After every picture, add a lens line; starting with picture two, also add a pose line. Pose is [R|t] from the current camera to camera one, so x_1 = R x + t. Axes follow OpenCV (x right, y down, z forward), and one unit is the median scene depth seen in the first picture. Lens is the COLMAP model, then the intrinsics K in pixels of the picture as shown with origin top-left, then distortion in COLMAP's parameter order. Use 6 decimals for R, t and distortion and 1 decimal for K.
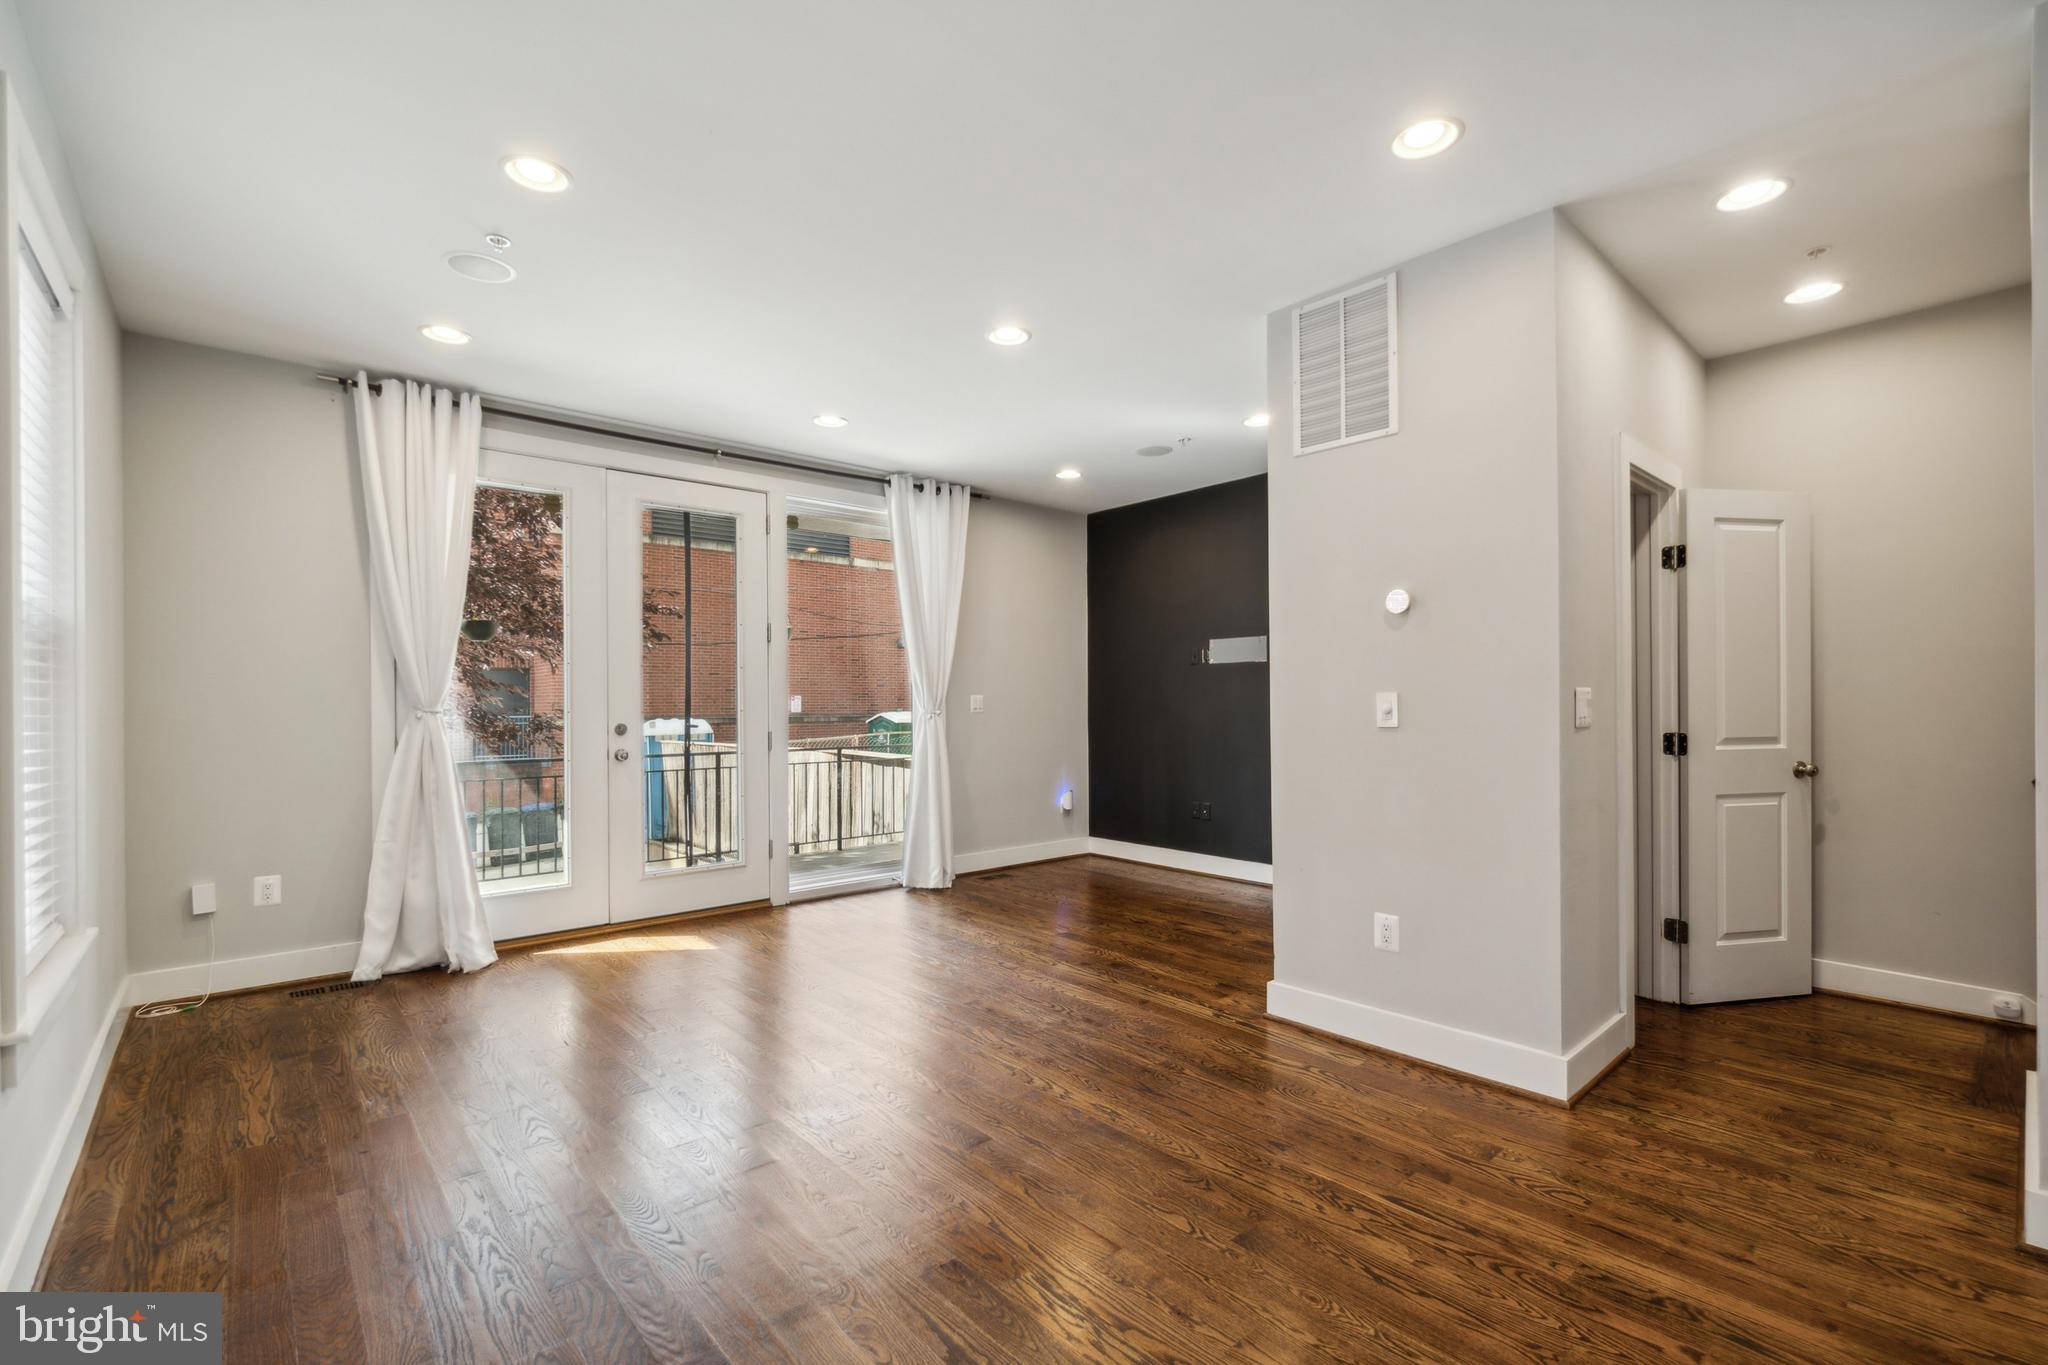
lens RADIAL K [[921.1, 0, 1027.0], [0, 921.1, 706.3], [0, 0, 1]] dist [-0.003183, 0.000604]
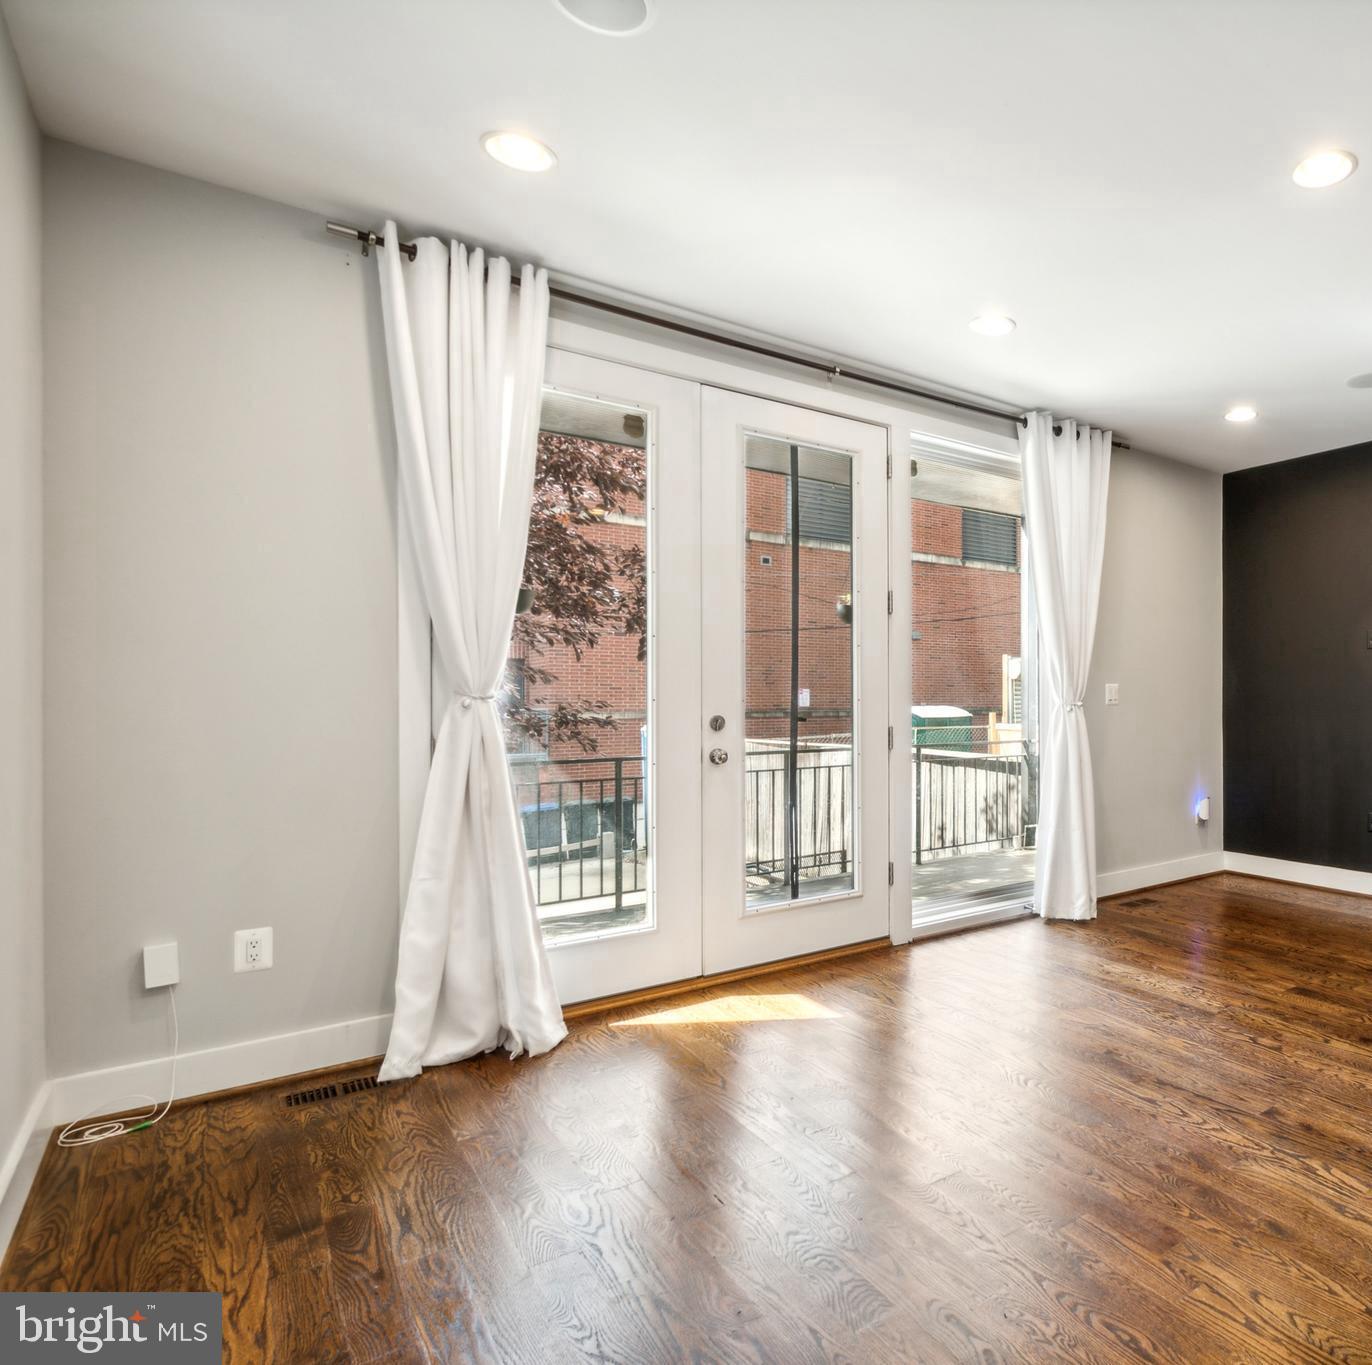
lens RADIAL K [[711.9, 0, 840.7], [0, 711.9, 706.8], [0, 0, 1]] dist [0.006614, -0.003356]
pose [[0.999876, 0.003078, 0.015446, -0.365419], [-0.003039, 0.999992, -0.002555, 0.013307], [-0.015454, 0.002508, 0.999877, 0.421763]]
